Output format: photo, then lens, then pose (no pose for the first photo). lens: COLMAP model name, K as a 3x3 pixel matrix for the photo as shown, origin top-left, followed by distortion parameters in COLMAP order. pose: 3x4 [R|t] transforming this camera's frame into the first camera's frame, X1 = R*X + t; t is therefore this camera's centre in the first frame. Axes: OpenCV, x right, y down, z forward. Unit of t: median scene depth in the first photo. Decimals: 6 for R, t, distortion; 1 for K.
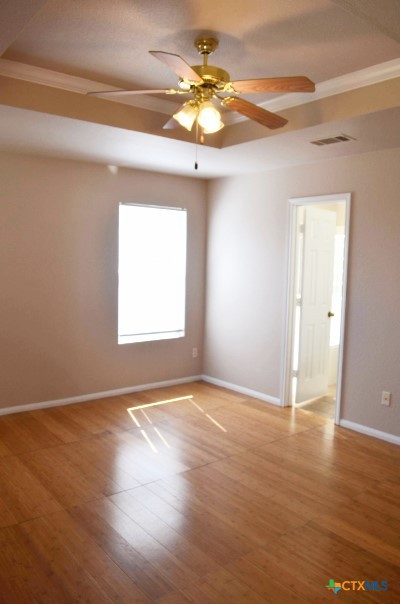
lens RADIAL K [[478.9, 0, 200.0], [0, 478.9, 302.0], [0, 0, 1]] dist [-0.063279, -0.001157]
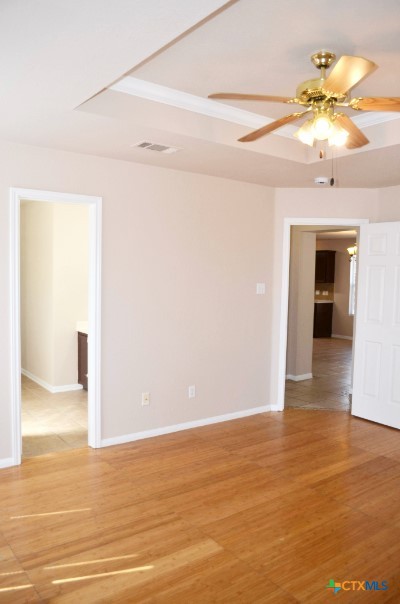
lens RADIAL K [[478.9, 0, 200.0], [0, 478.9, 302.0], [0, 0, 1]] dist [-0.063279, -0.001157]
pose [[0.020431, -0.074882, 0.996983, -0.705473], [0.071685, 0.994734, 0.073244, -0.089391], [-0.997218, 0.069972, 0.025692, 0.888669]]
